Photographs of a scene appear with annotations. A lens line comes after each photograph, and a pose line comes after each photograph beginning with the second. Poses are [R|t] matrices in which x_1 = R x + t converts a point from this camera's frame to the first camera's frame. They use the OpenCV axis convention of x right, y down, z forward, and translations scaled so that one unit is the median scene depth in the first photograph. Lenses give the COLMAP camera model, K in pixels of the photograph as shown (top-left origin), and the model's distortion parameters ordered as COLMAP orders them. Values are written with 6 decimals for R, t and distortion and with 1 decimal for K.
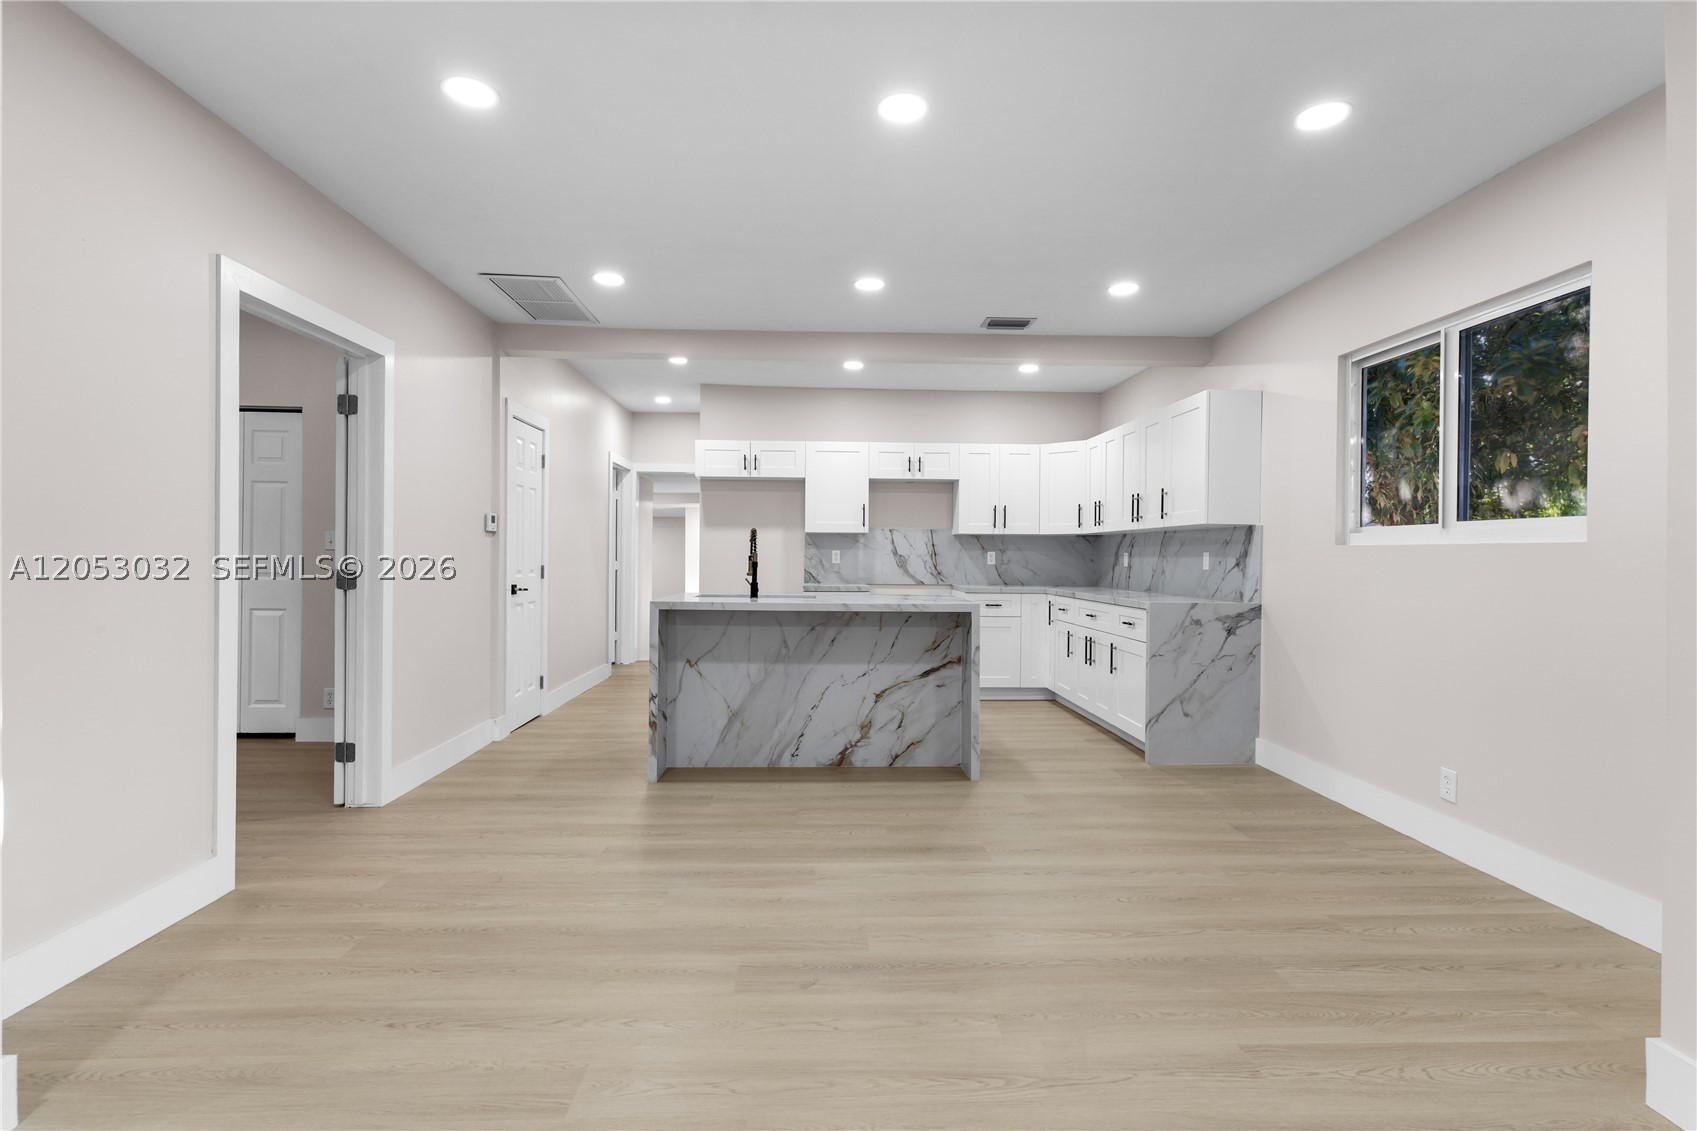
lens RADIAL K [[816.6, 0, 857.8], [0, 816.6, 555.7], [0, 0, 1]] dist [0.002544, -0.001711]
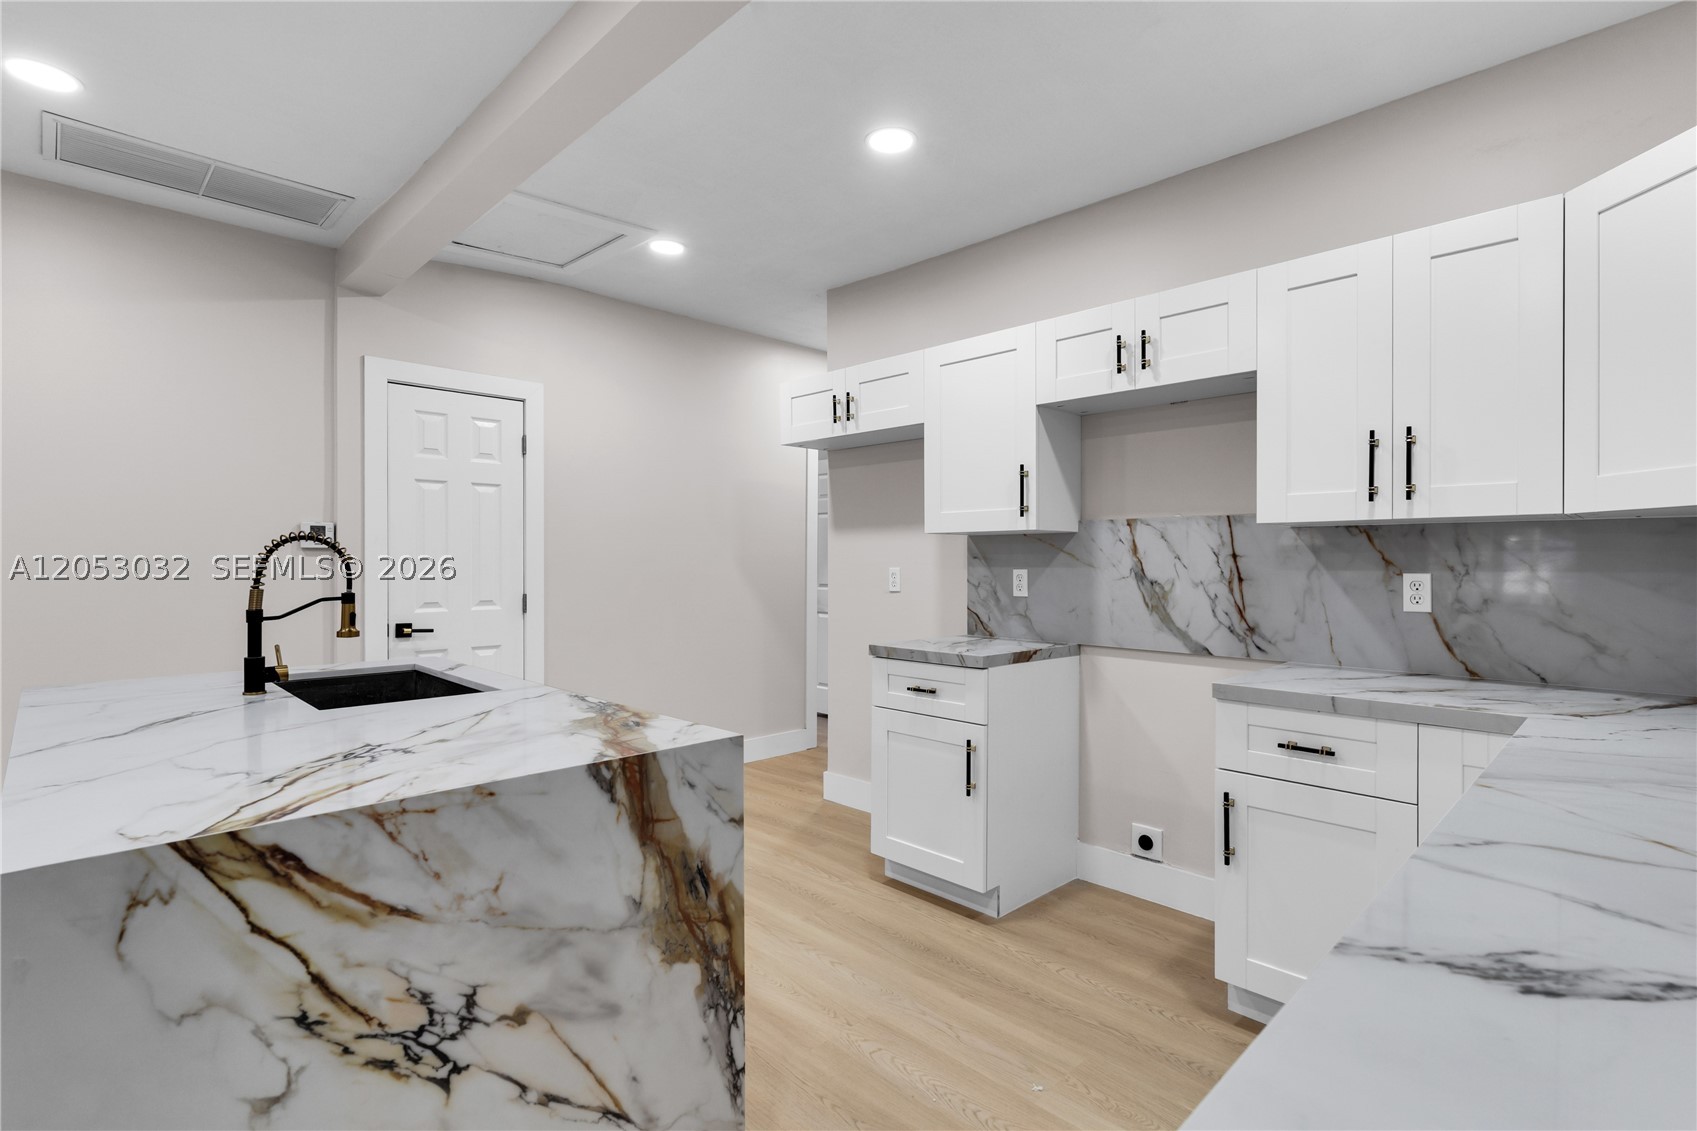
lens RADIAL K [[816.6, 0, 847.9], [0, 816.6, 563.7], [0, 0, 1]] dist [0.002544, -0.001711]
pose [[0.659097, -0.004149, -0.752046, 0.405586], [0.005364, 0.999985, -0.000816, -0.015171], [0.752039, -0.003496, 0.659110, 0.940577]]
